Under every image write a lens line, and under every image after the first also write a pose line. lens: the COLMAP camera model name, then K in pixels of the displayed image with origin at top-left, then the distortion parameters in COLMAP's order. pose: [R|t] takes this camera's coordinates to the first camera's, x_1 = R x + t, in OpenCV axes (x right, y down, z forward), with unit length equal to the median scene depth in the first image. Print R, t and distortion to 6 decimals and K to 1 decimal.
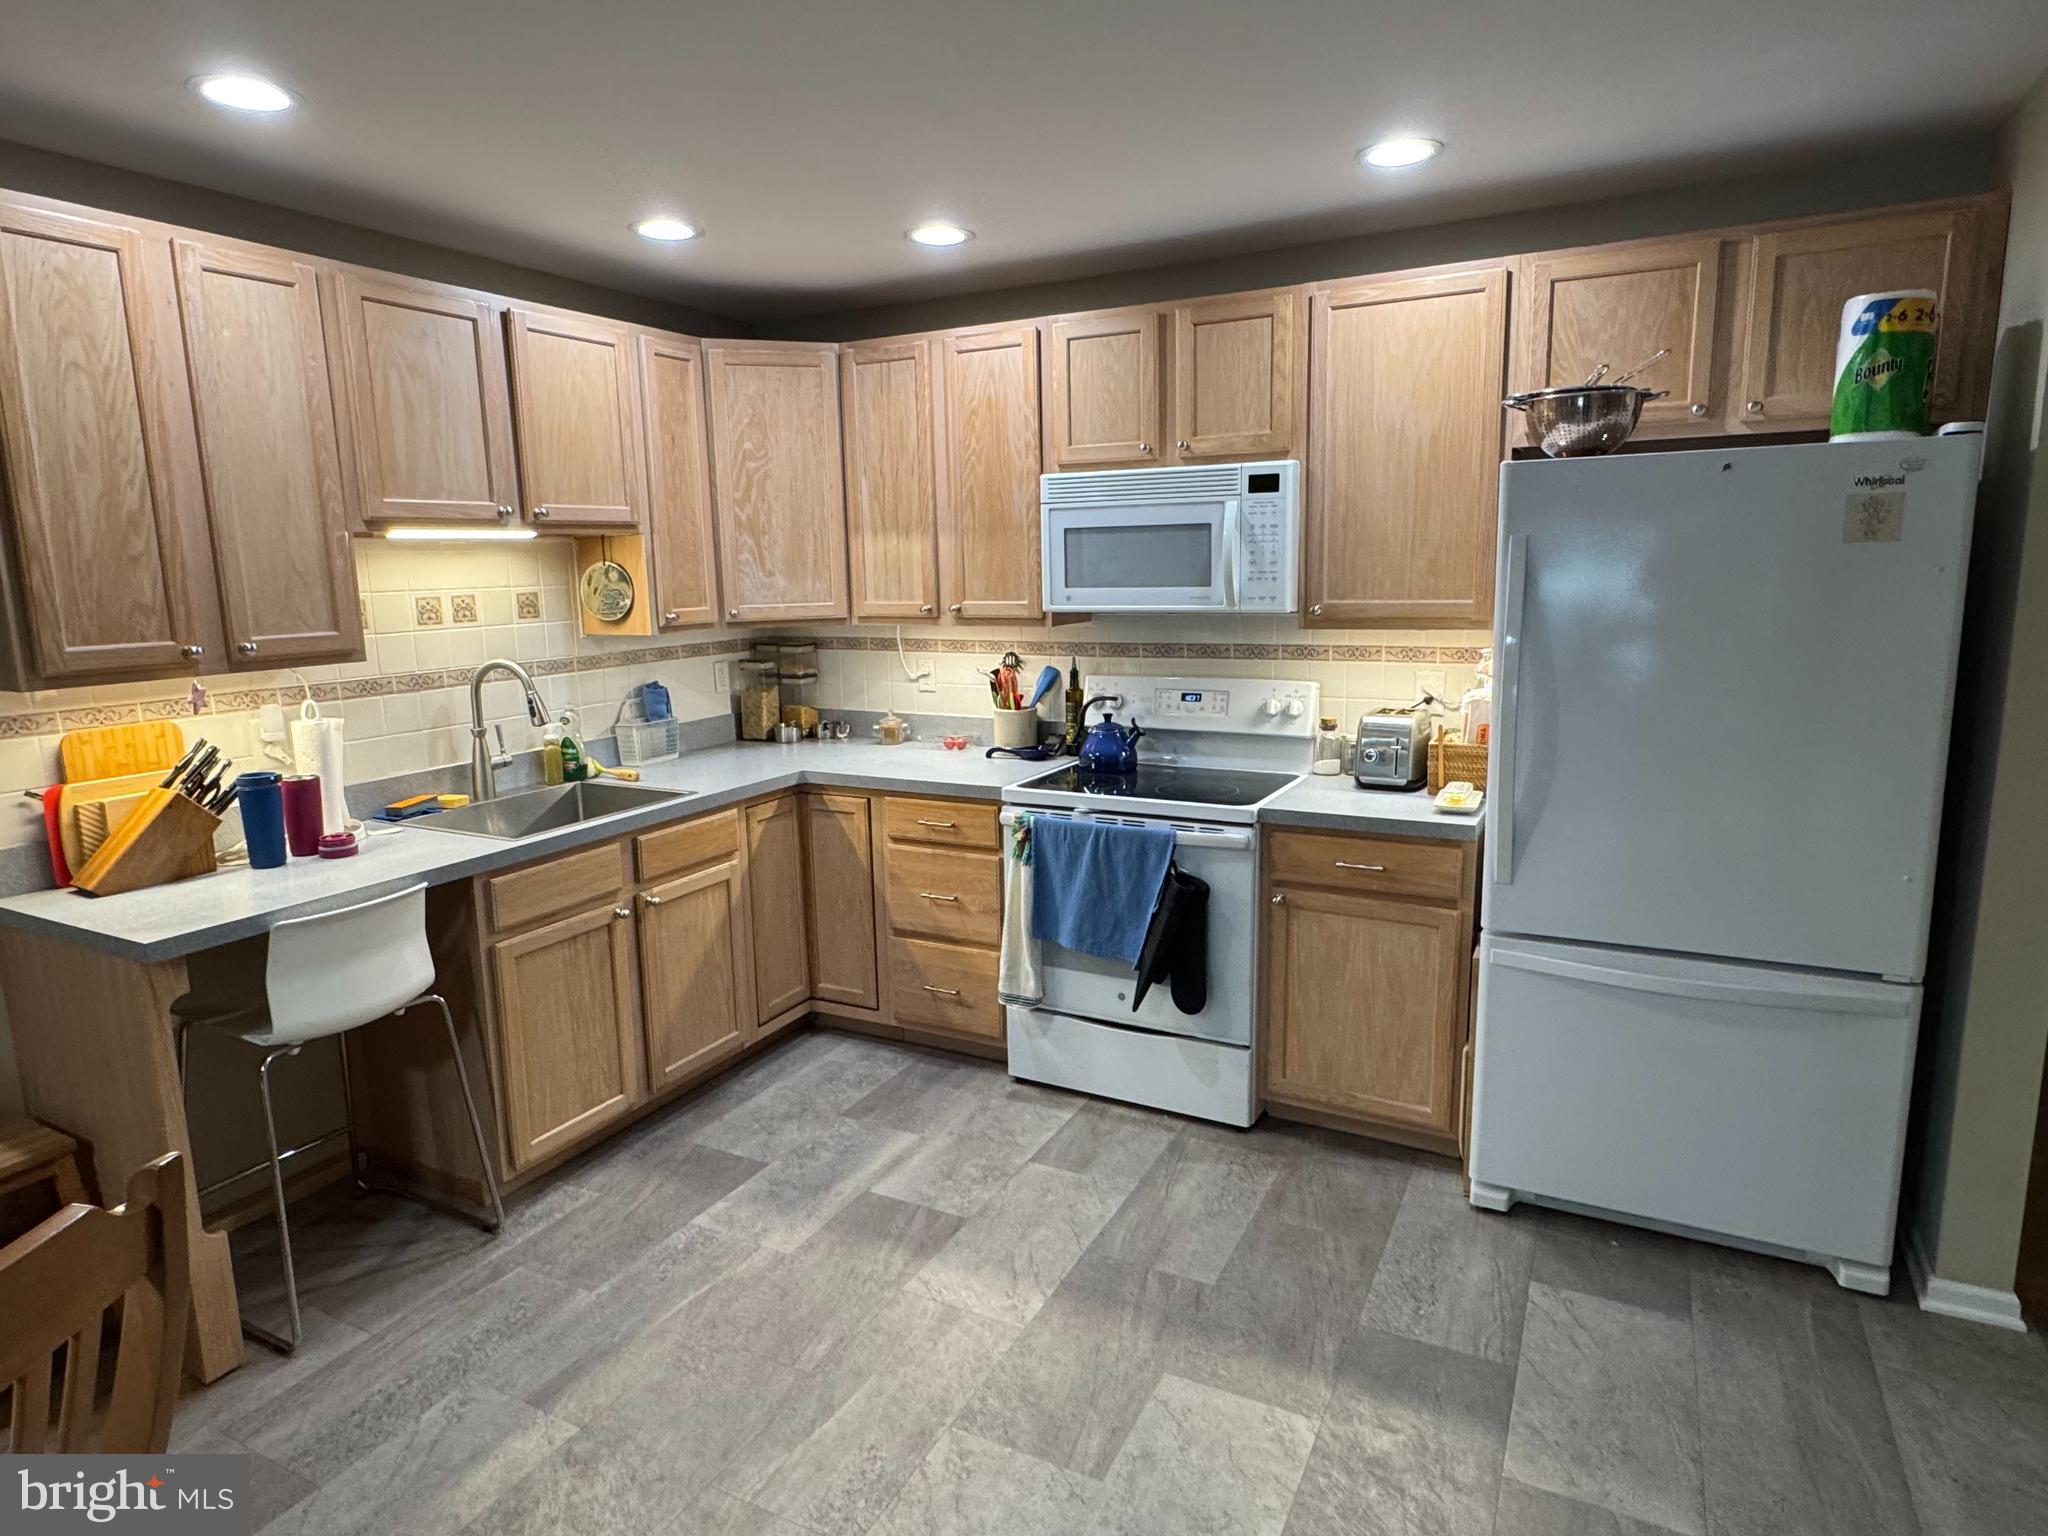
lens RADIAL K [[1184.3, 0, 1017.4], [0, 1184.3, 756.7], [0, 0, 1]] dist [-0.025291, -0.000202]
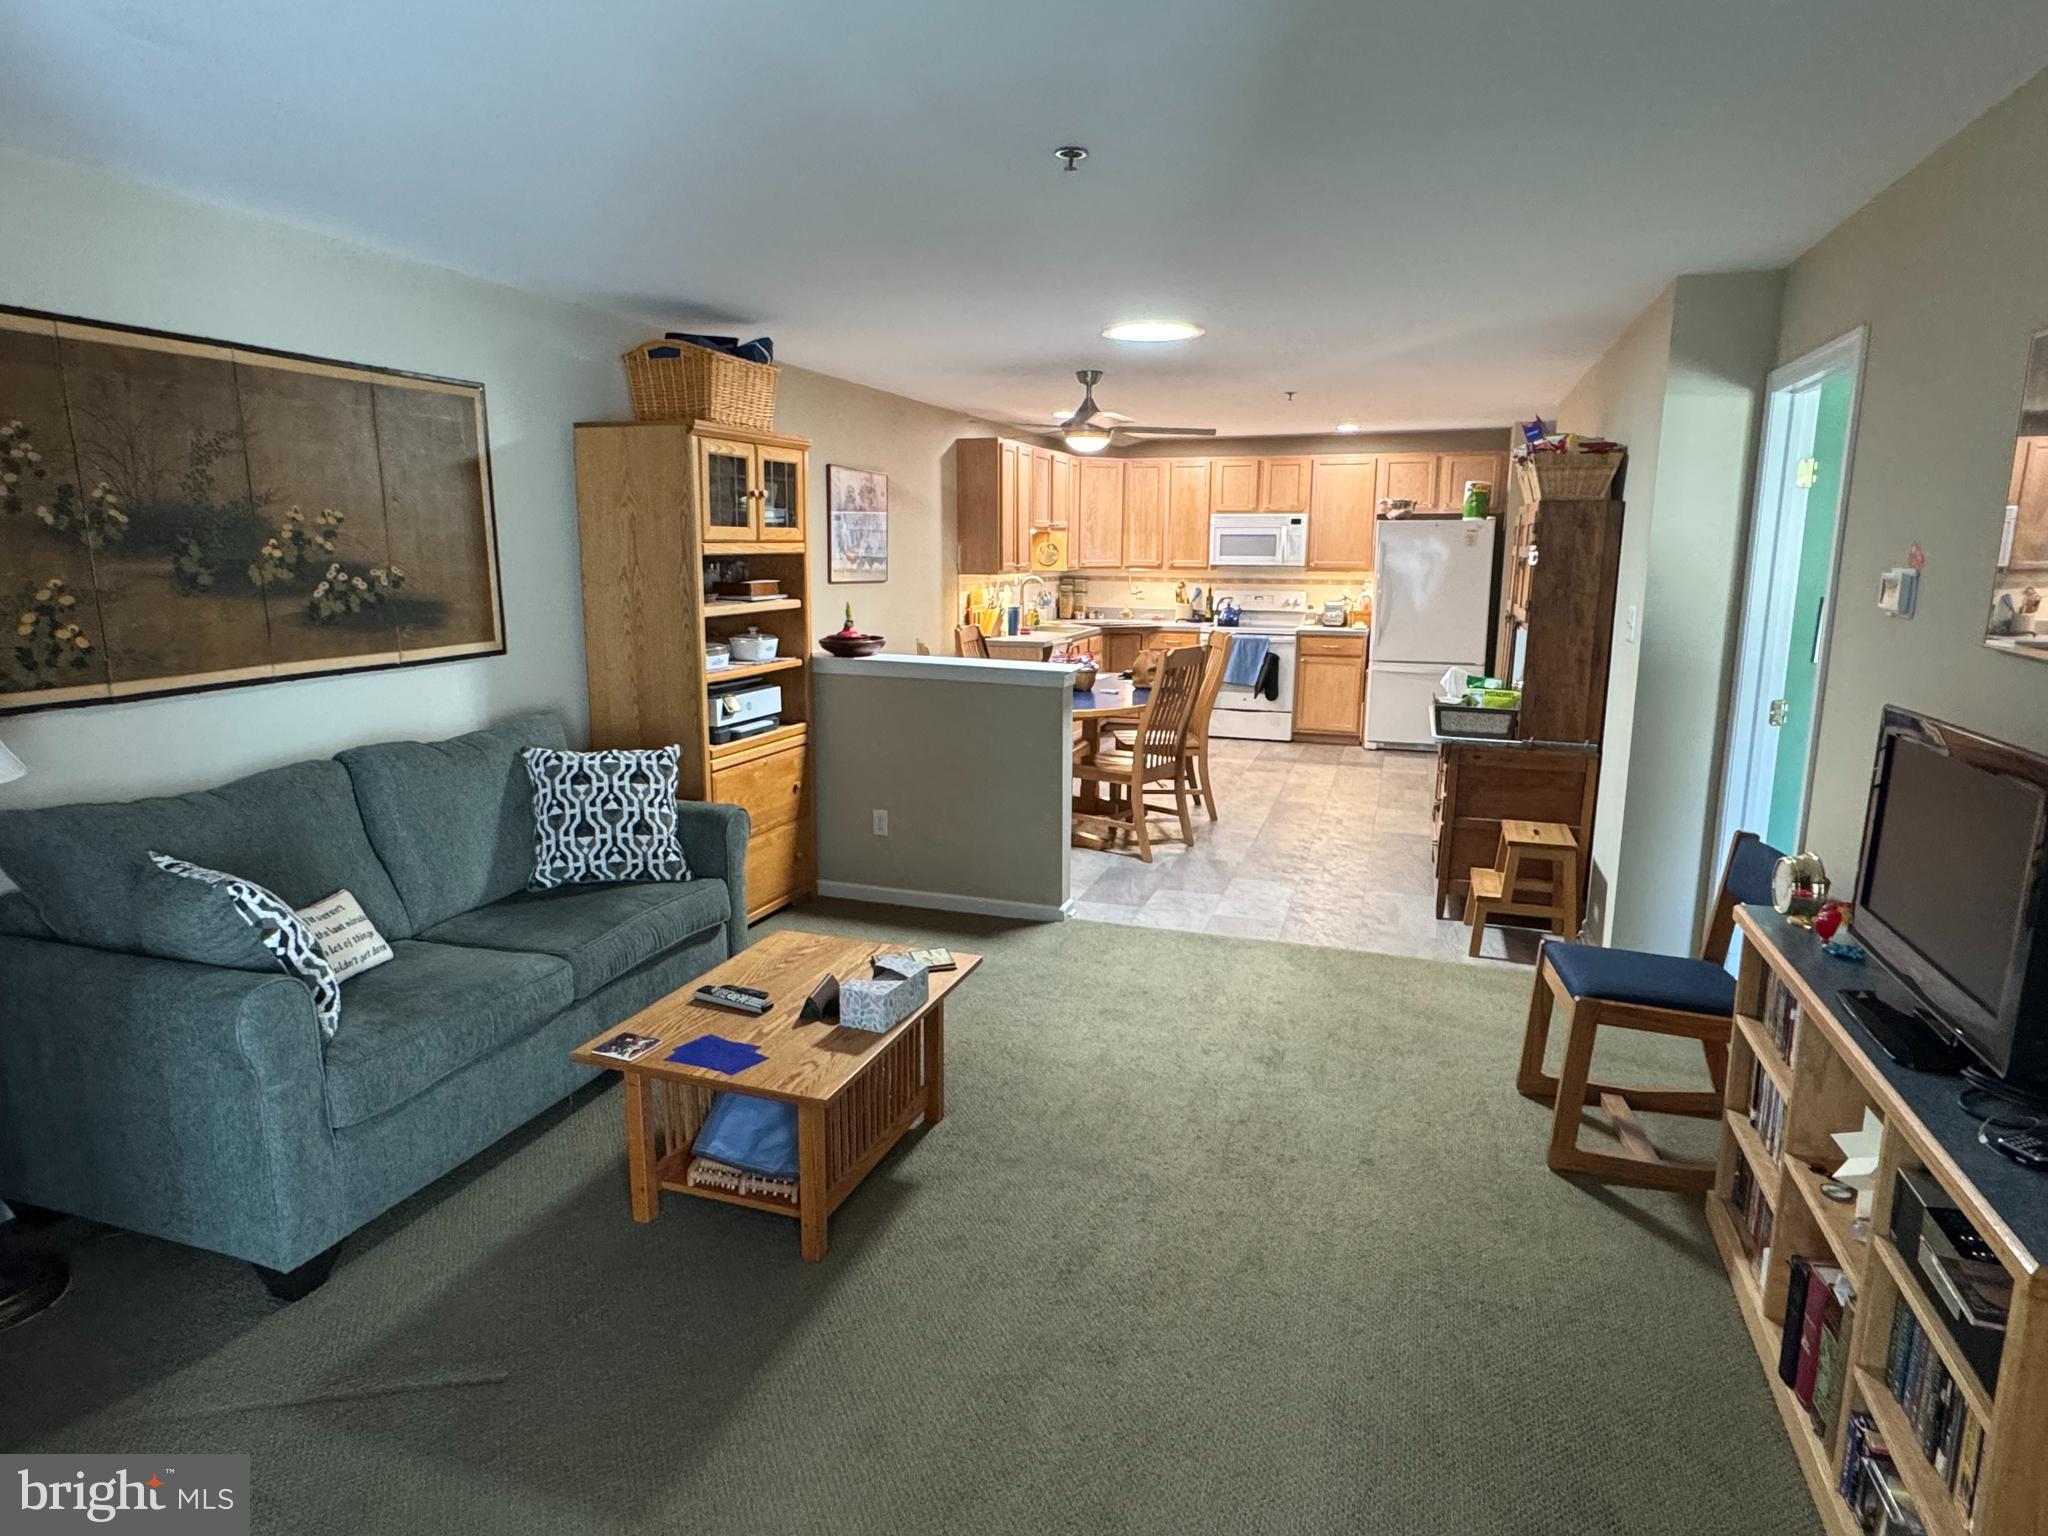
lens RADIAL K [[1184.3, 0, 1025.4], [0, 1184.3, 773.6], [0, 0, 1]] dist [-0.025291, -0.000202]
pose [[0.985387, -0.008207, 0.170133, -0.952015], [0.004305, 0.999720, 0.023288, 0.322812], [-0.170277, -0.022215, 0.985146, -1.784989]]
